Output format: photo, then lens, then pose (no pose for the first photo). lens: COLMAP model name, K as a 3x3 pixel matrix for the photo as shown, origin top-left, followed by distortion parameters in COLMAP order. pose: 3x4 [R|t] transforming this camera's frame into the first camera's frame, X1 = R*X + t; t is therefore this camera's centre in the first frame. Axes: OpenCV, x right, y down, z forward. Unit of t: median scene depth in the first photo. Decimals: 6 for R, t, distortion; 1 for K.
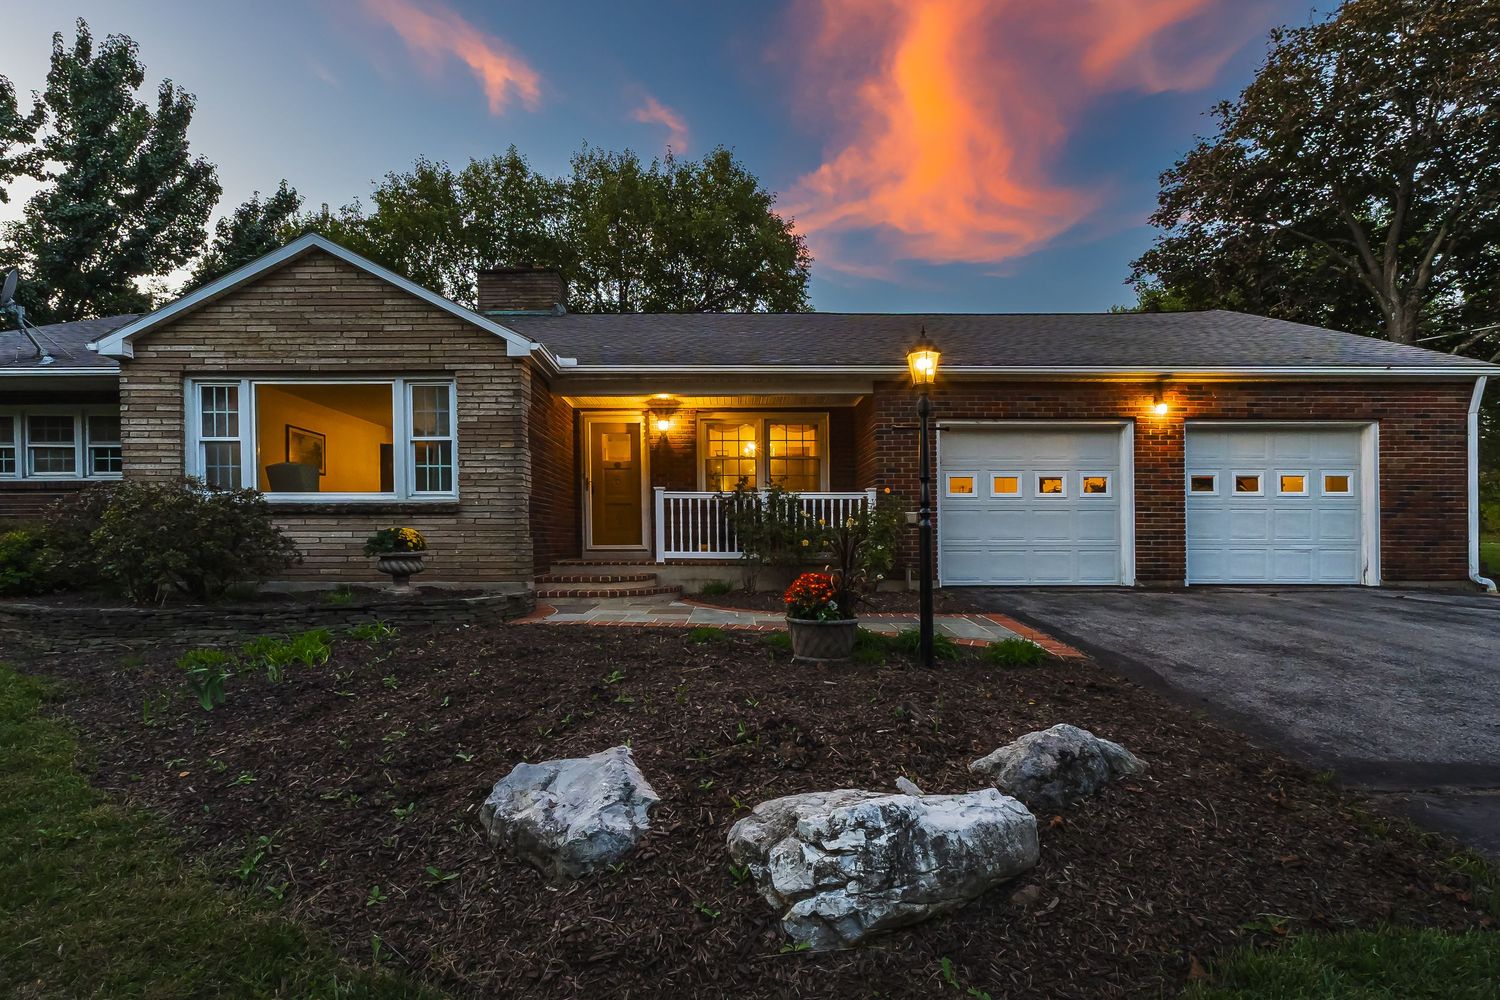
lens RADIAL K [[566.3, 0, 708.8], [0, 566.3, 520.7], [0, 0, 1]] dist [-0.001786, -0.000163]
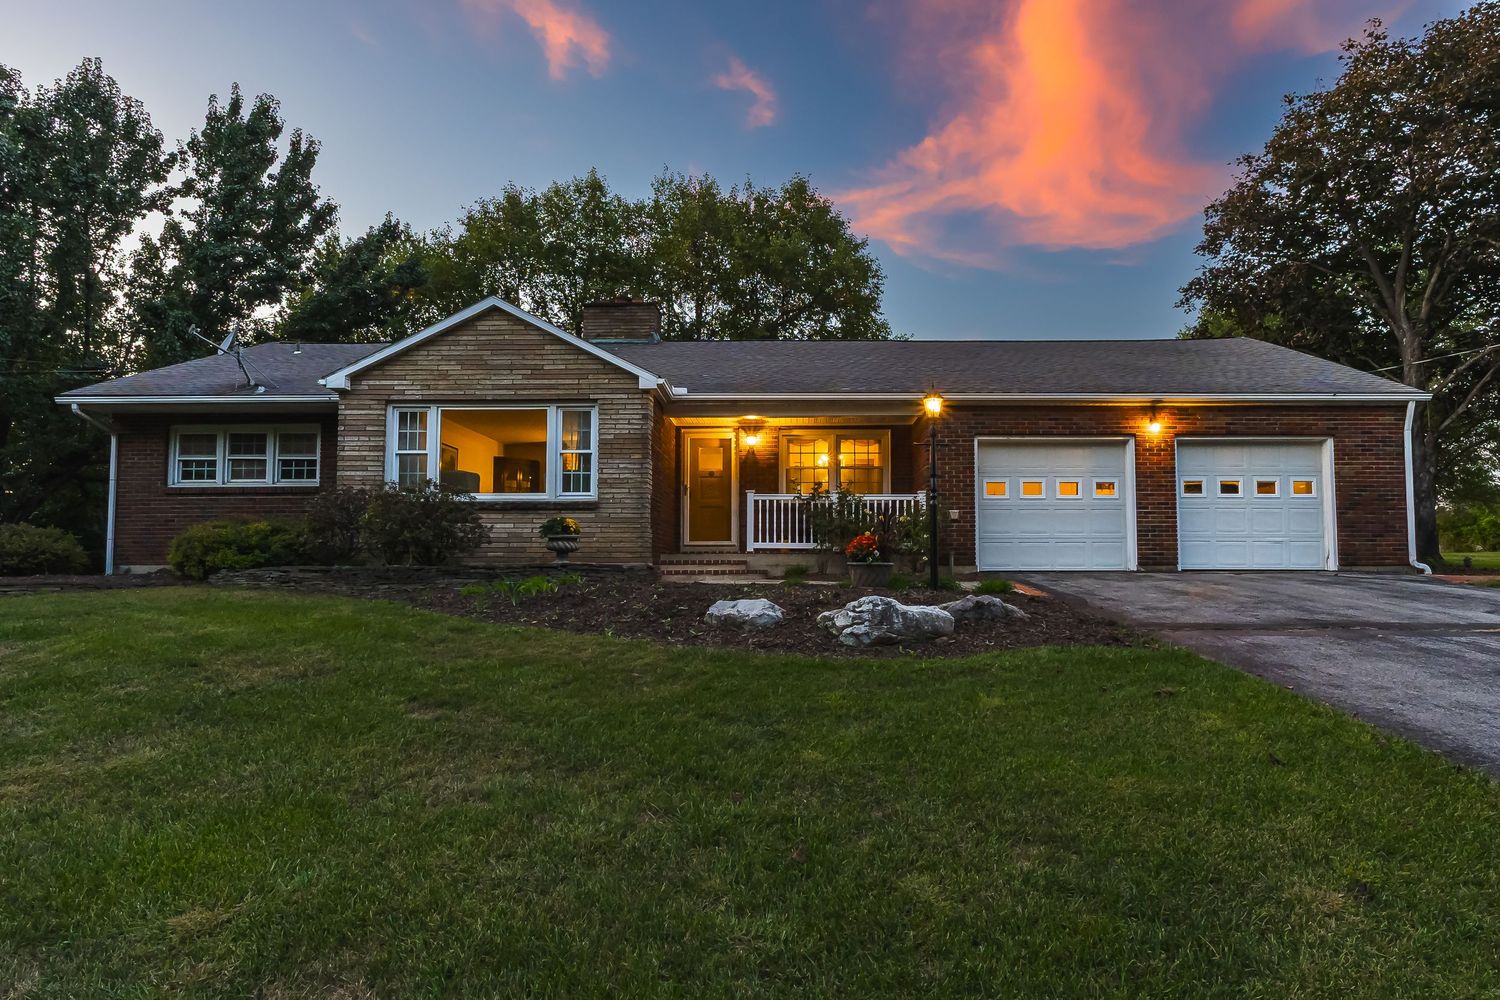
lens RADIAL K [[617.1, 0, 775.7], [0, 617.1, 518.5], [0, 0, 1]] dist [-0.003724, 0.000131]
pose [[0.999949, 0.000196, -0.010048, -0.018251], [-0.000572, 0.999301, -0.037379, 0.052500], [0.010034, 0.037383, 0.999251, -0.344653]]
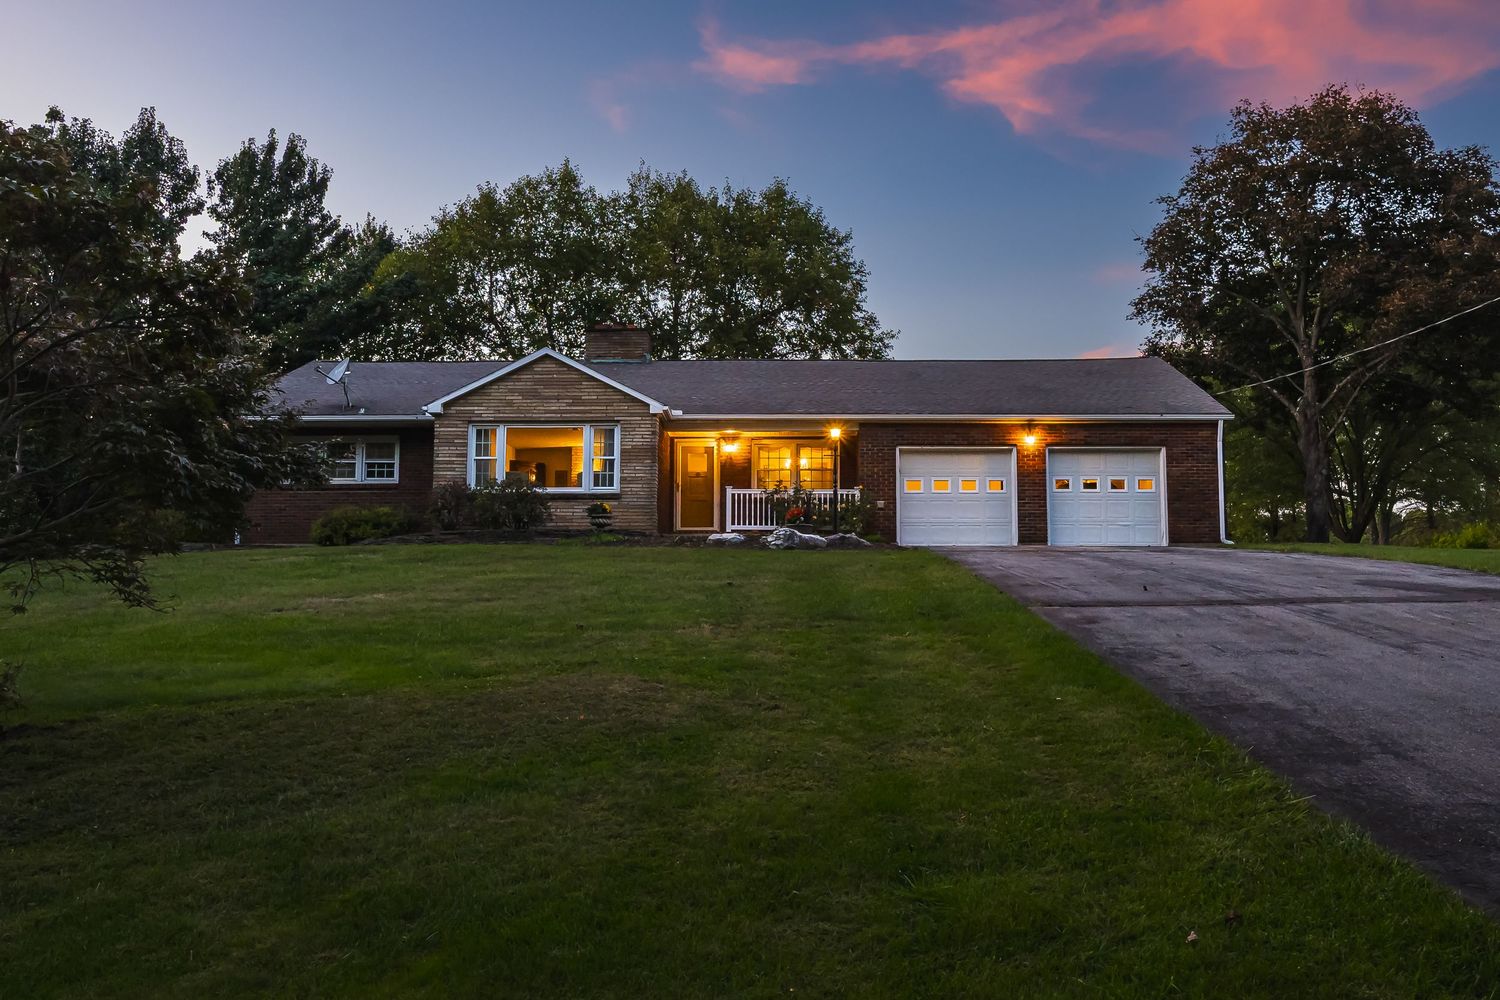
lens RADIAL K [[812.3, 0, 750.0], [0, 812.3, 500.0], [0, 0, 1]] dist [-0.002088, 0.000646]
pose [[0.999701, 0.000987, -0.024423, 0.032639], [-0.003006, 0.996563, -0.082787, 0.176733], [0.024257, 0.082836, 0.996268, -1.358319]]
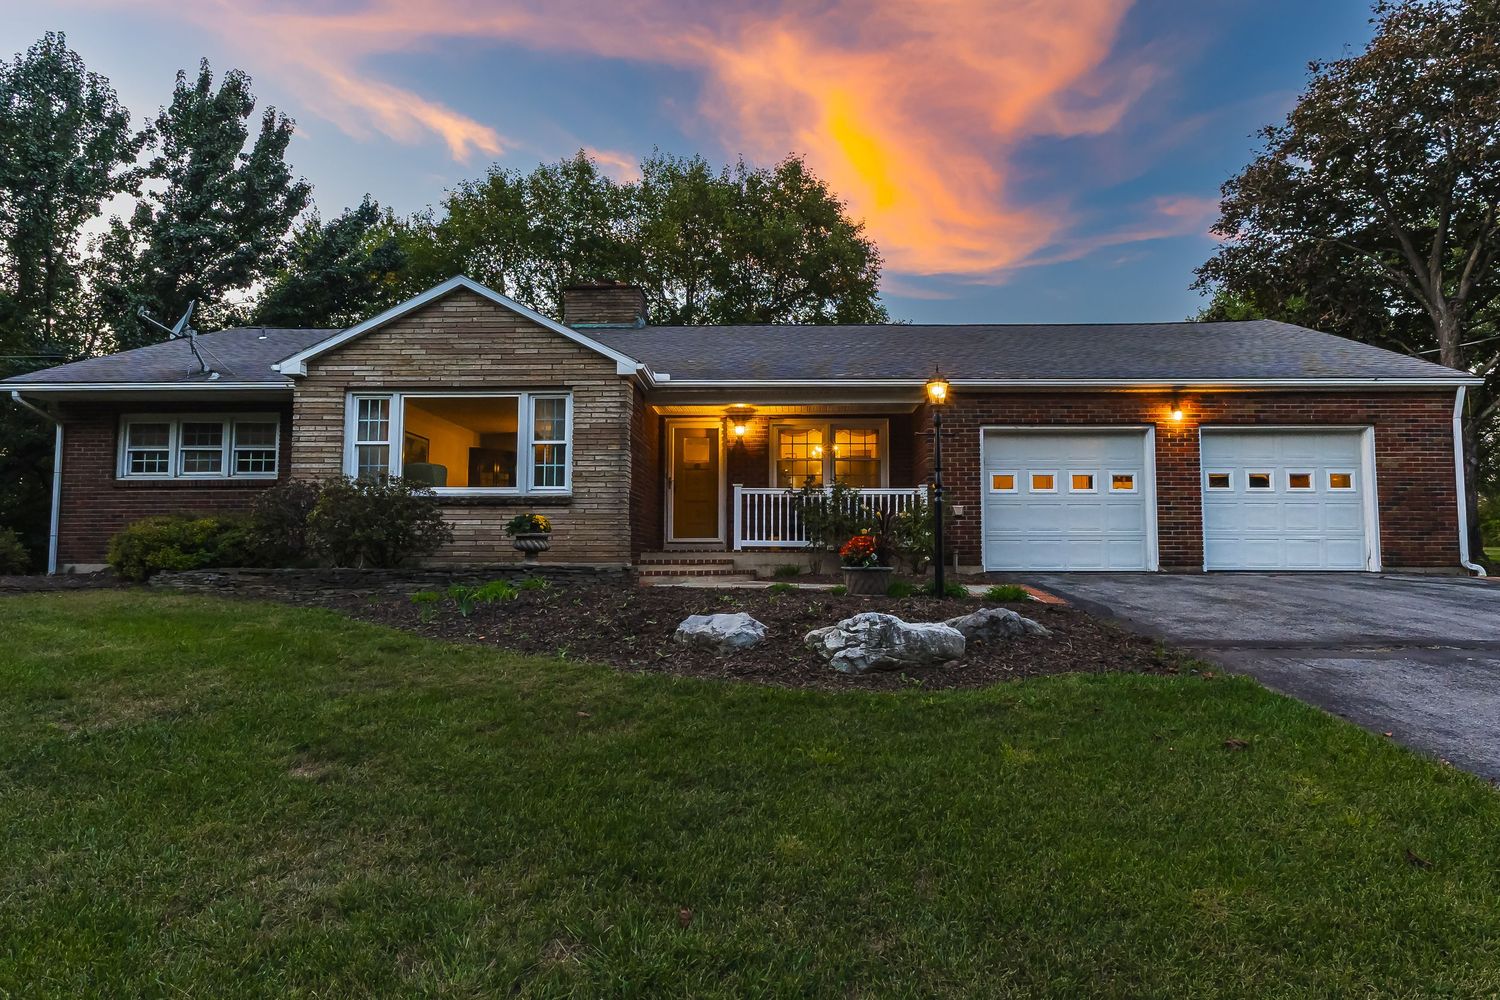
lens RADIAL K [[630.4, 0, 764.8], [0, 630.4, 503.0], [0, 0, 1]] dist [0.001837, -0.000311]
pose [[0.999809, 0.000436, -0.019521, -0.007558], [-0.001386, 0.998813, -0.048697, 0.041505], [0.019477, 0.048715, 0.998623, -0.274499]]
